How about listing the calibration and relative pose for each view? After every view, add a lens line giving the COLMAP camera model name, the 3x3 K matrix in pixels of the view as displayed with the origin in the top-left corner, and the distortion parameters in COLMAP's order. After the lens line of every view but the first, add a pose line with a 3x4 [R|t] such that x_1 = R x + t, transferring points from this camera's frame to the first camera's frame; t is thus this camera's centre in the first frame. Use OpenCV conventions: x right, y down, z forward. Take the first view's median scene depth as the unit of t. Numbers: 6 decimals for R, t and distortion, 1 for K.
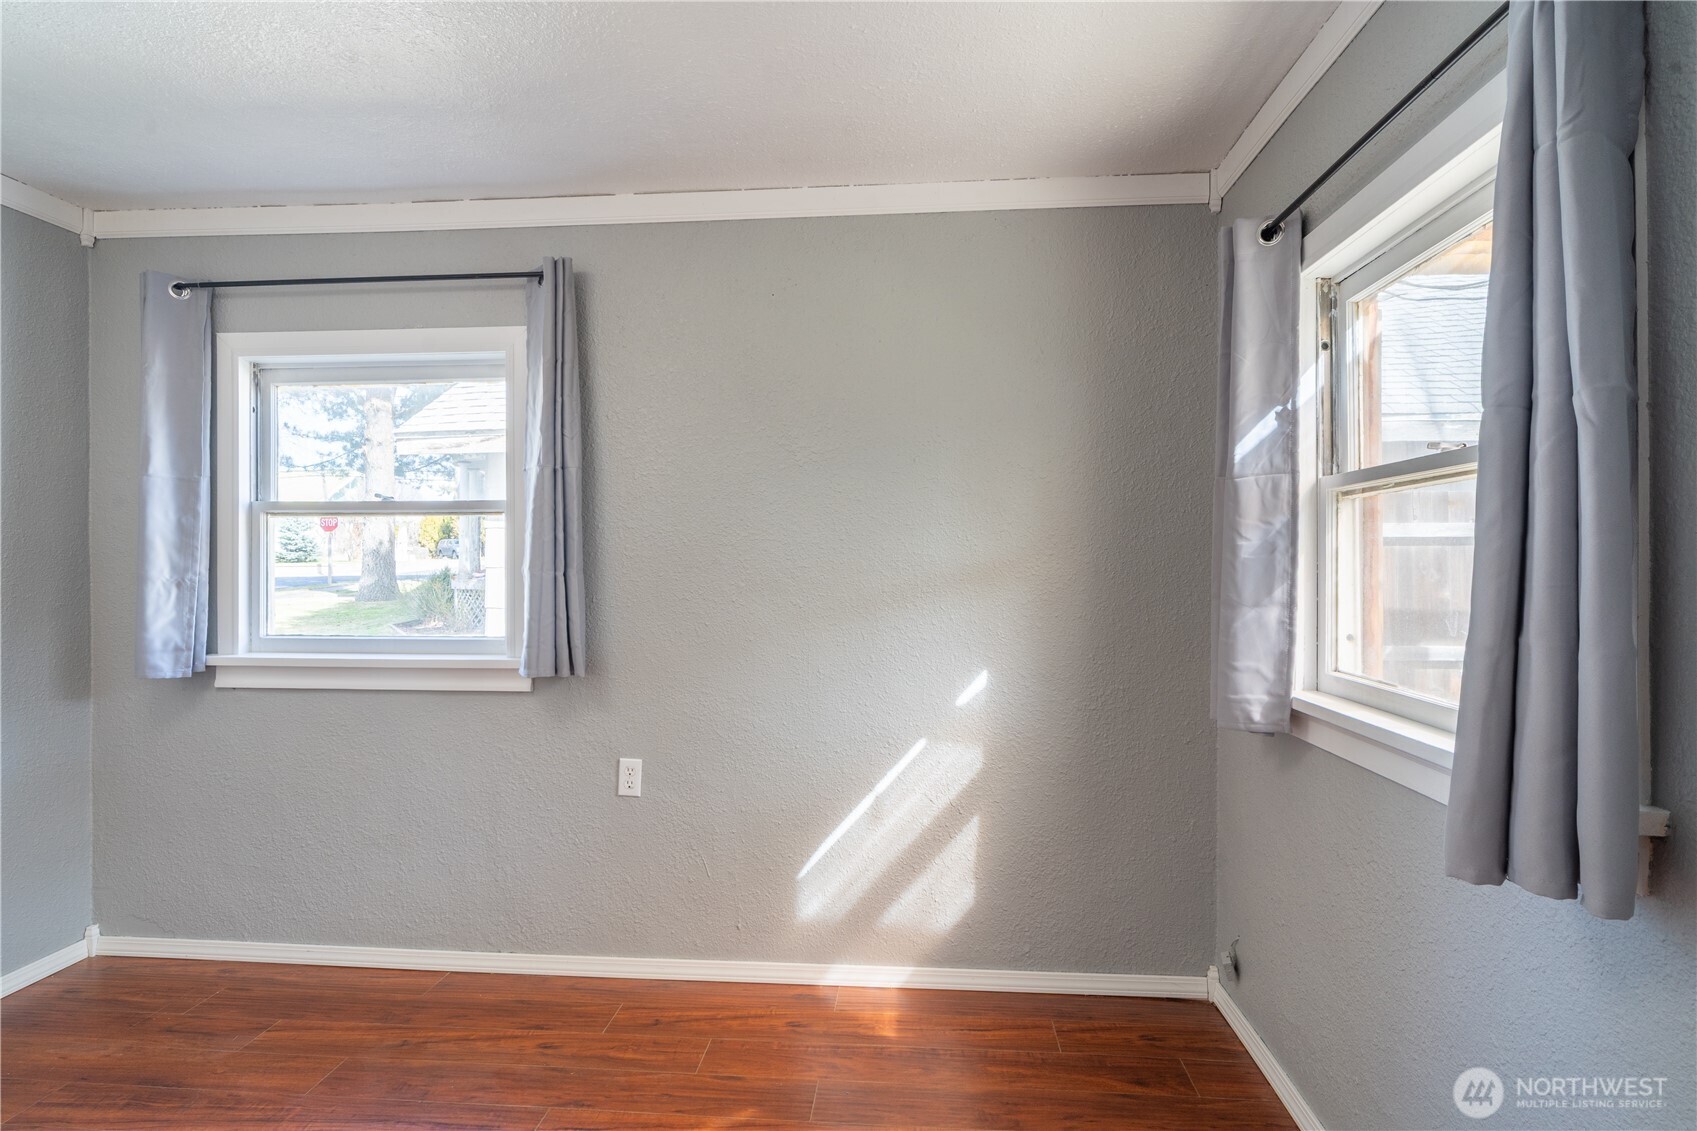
lens RADIAL K [[876.4, 0, 848.5], [0, 876.4, 565.5], [0, 0, 1]] dist [-0.002711, -0.000306]
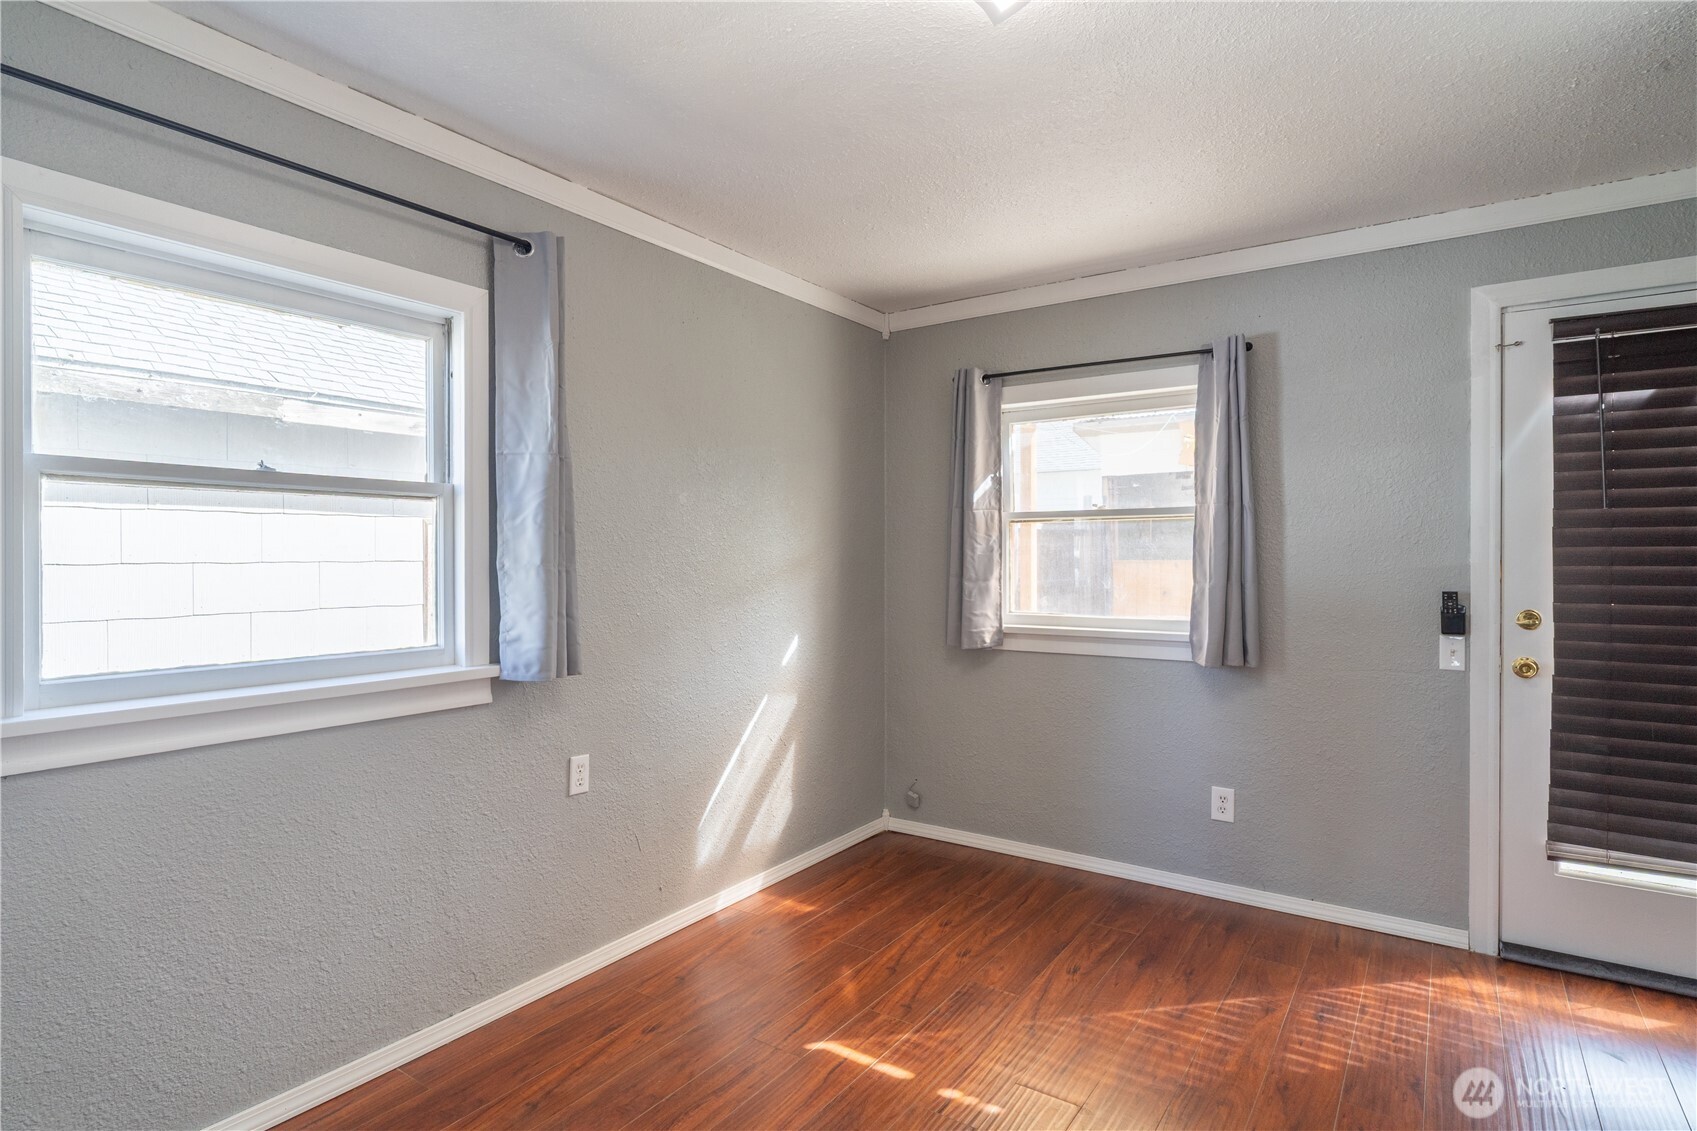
lens RADIAL K [[868.7, 0, 852.5], [0, 868.7, 554.4], [0, 0, 1]] dist [-0.000707, -0.000704]
pose [[0.502113, 0.001816, 0.864800, -0.965134], [0.001246, 0.999995, -0.002823, -0.003535], [-0.864801, 0.002495, 0.502108, 0.247061]]
